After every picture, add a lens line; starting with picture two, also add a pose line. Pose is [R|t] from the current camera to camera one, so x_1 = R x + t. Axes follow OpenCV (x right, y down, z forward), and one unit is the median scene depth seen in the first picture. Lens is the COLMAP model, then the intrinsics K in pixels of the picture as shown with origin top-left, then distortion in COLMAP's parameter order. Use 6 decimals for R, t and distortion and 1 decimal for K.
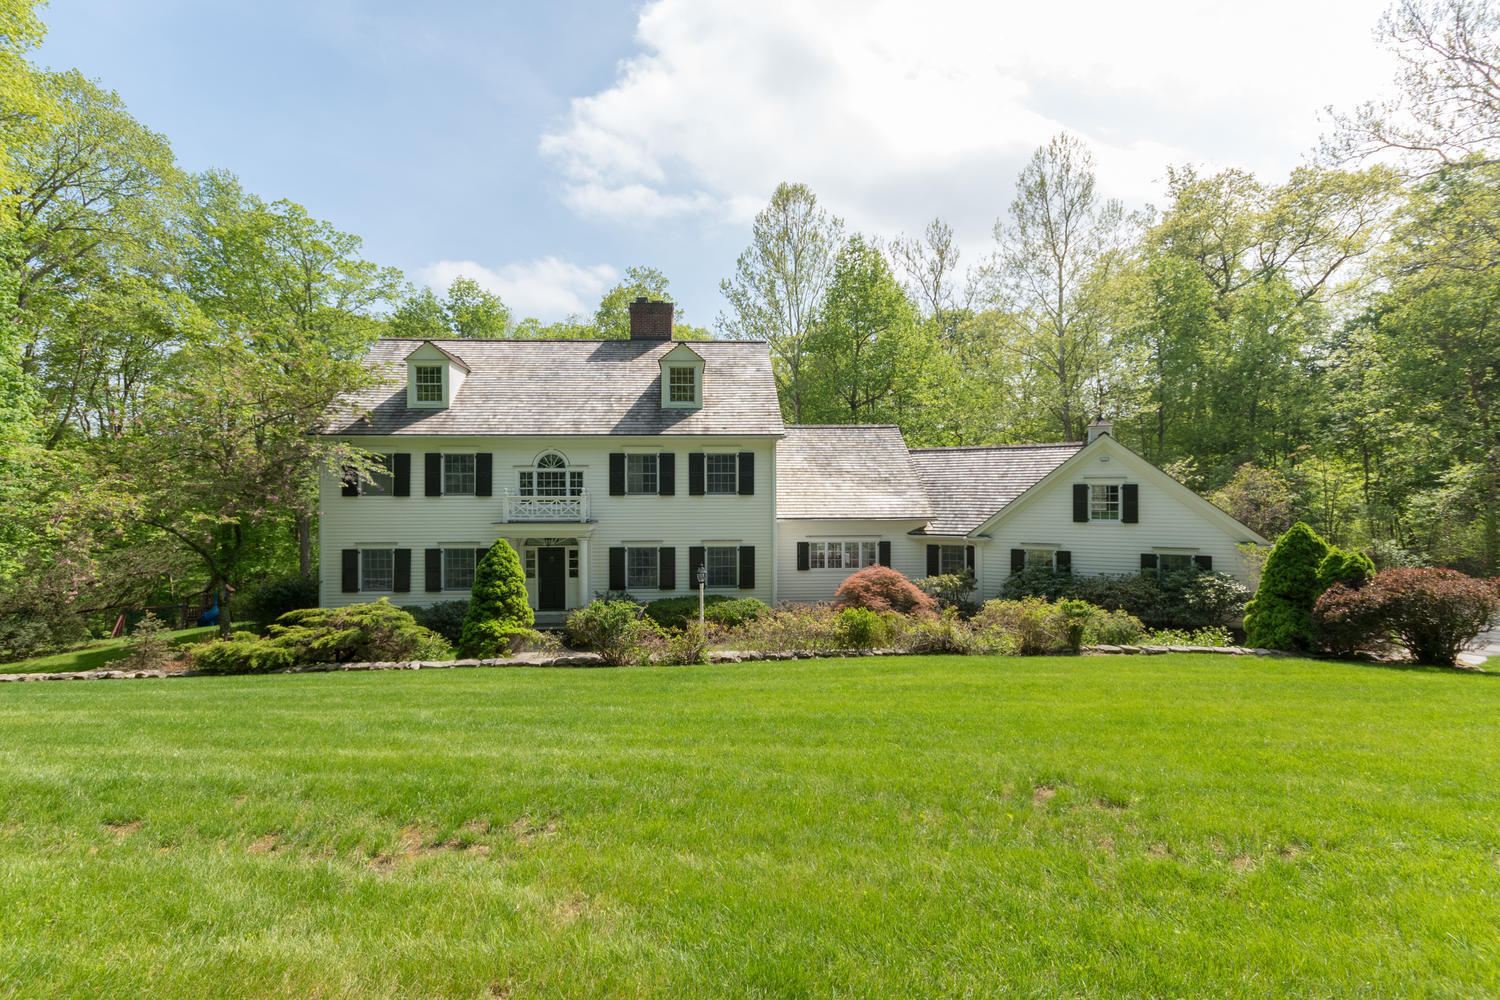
lens RADIAL K [[659.7, 0, 750.0], [0, 659.7, 500.0], [0, 0, 1]] dist [0.000192, -0.000021]
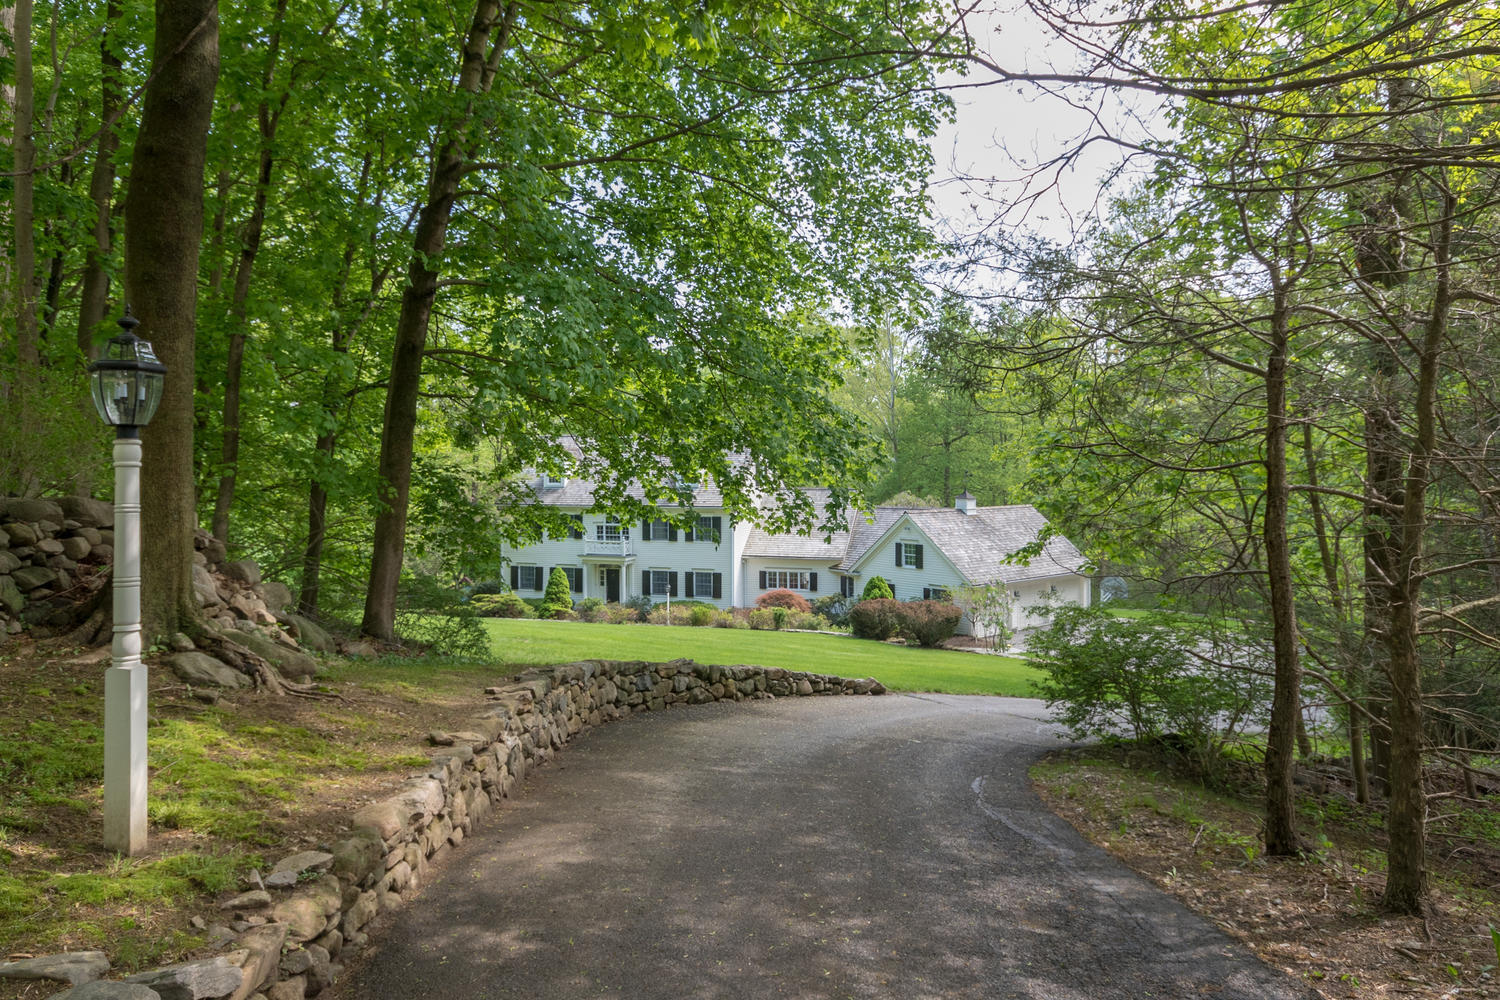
lens RADIAL K [[685.0, 0, 750.0], [0, 685.0, 500.0], [0, 0, 1]] dist [0.000712, -0.000001]
pose [[0.953262, 0.007067, -0.302063, 0.615154], [-0.011380, 0.999857, -0.012523, -0.095757], [0.301931, 0.015375, 0.953206, -0.661107]]
